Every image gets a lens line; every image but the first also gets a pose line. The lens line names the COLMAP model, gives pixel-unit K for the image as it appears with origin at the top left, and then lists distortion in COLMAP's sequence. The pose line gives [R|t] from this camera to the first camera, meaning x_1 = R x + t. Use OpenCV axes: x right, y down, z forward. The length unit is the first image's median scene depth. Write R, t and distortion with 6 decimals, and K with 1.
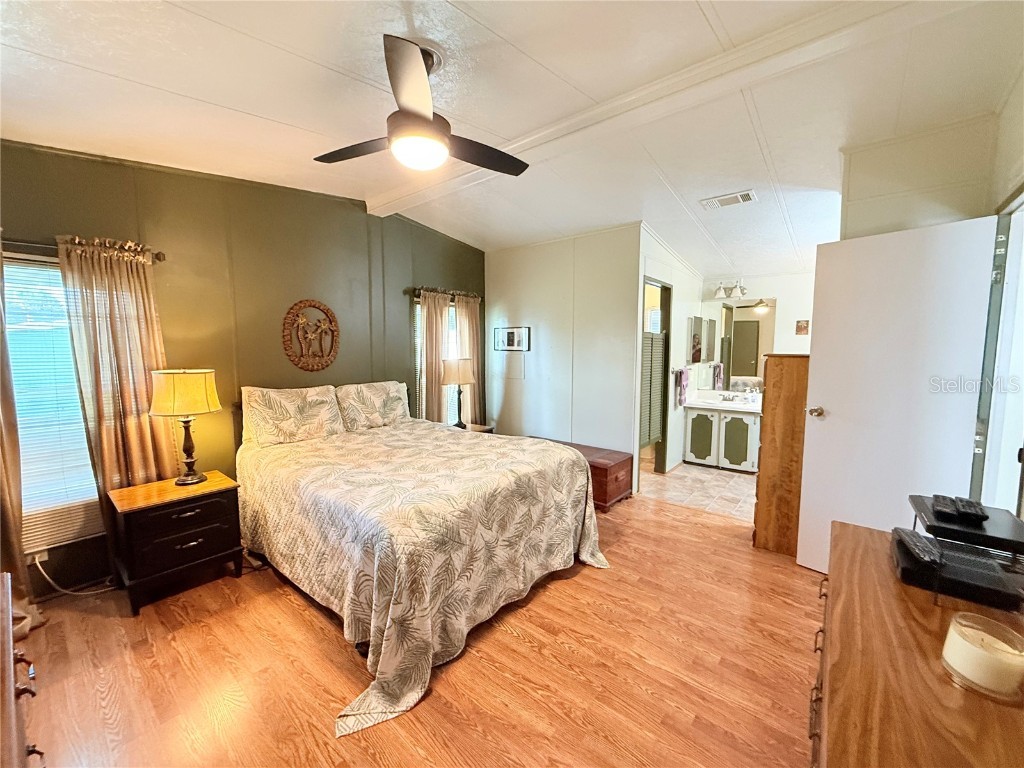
lens RADIAL K [[407.6, 0, 511.1], [0, 407.6, 383.0], [0, 0, 1]] dist [-0.004112, 0.001010]
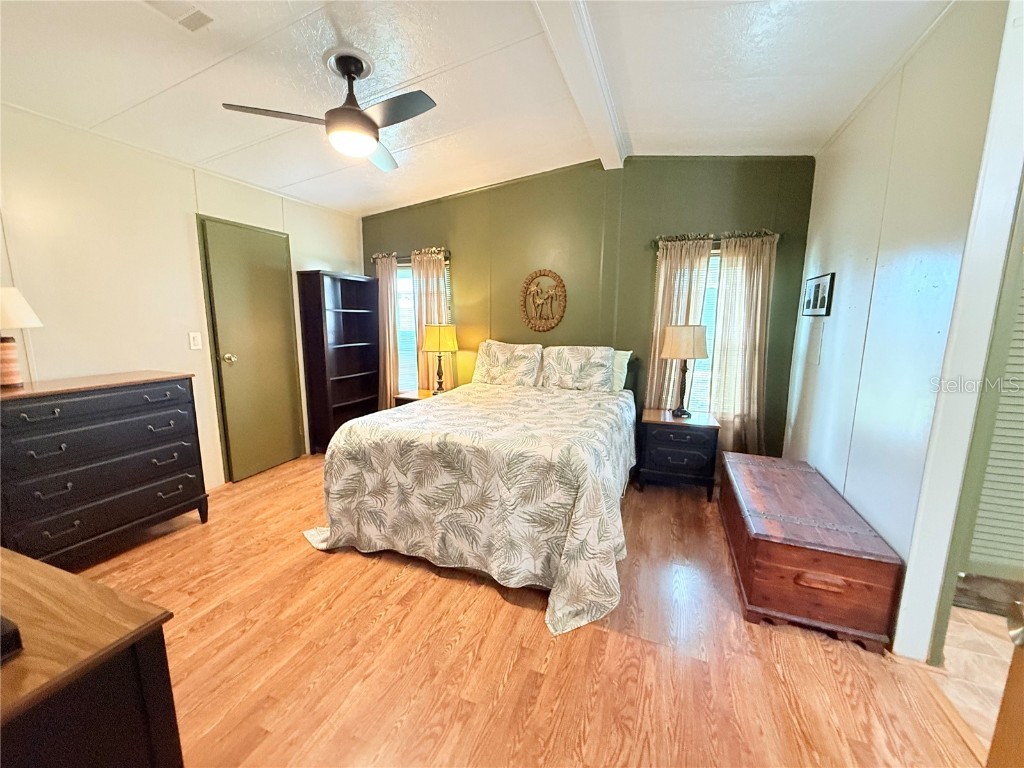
lens RADIAL K [[407.6, 0, 511.3], [0, 407.6, 385.4], [0, 0, 1]] dist [-0.004112, 0.001010]
pose [[0.318676, 0.154675, -0.935158, 0.867510], [-0.092233, 0.986974, 0.131815, -0.033150], [0.943366, 0.044246, 0.328791, 0.782759]]
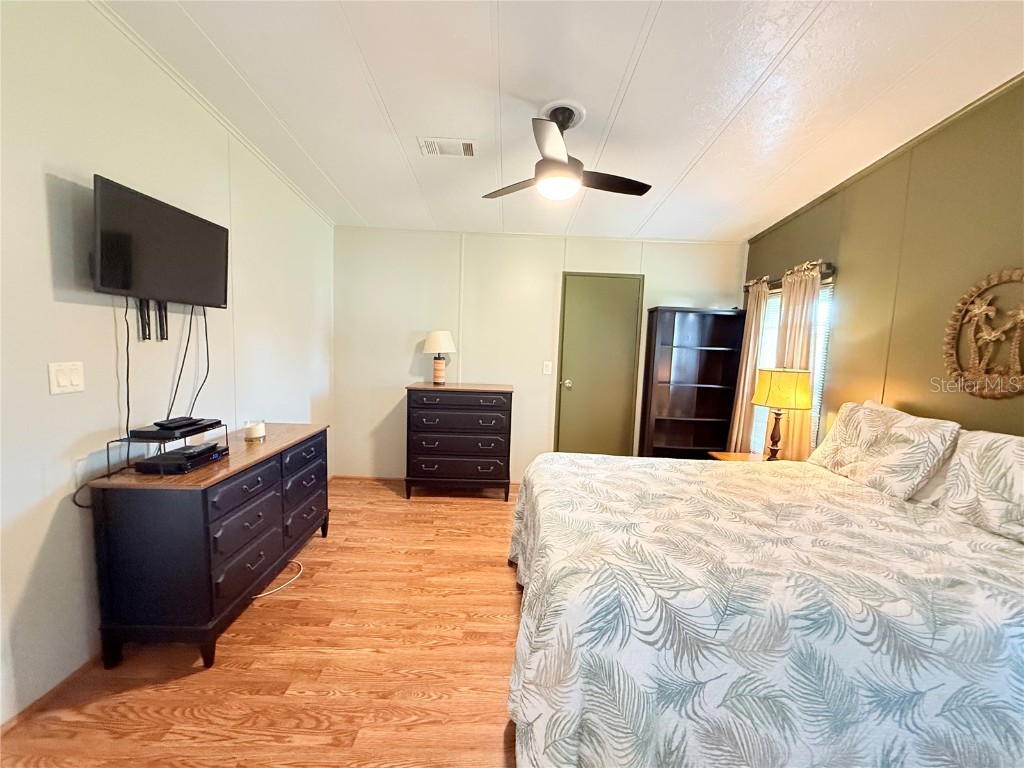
lens RADIAL K [[407.6, 0, 508.8], [0, 407.6, 386.3], [0, 0, 1]] dist [-0.004112, 0.001010]
pose [[-0.767687, 0.039310, -0.639619, 0.537342], [-0.094859, 0.980150, 0.174092, -0.114543], [0.633766, 0.194322, -0.748719, 1.437796]]
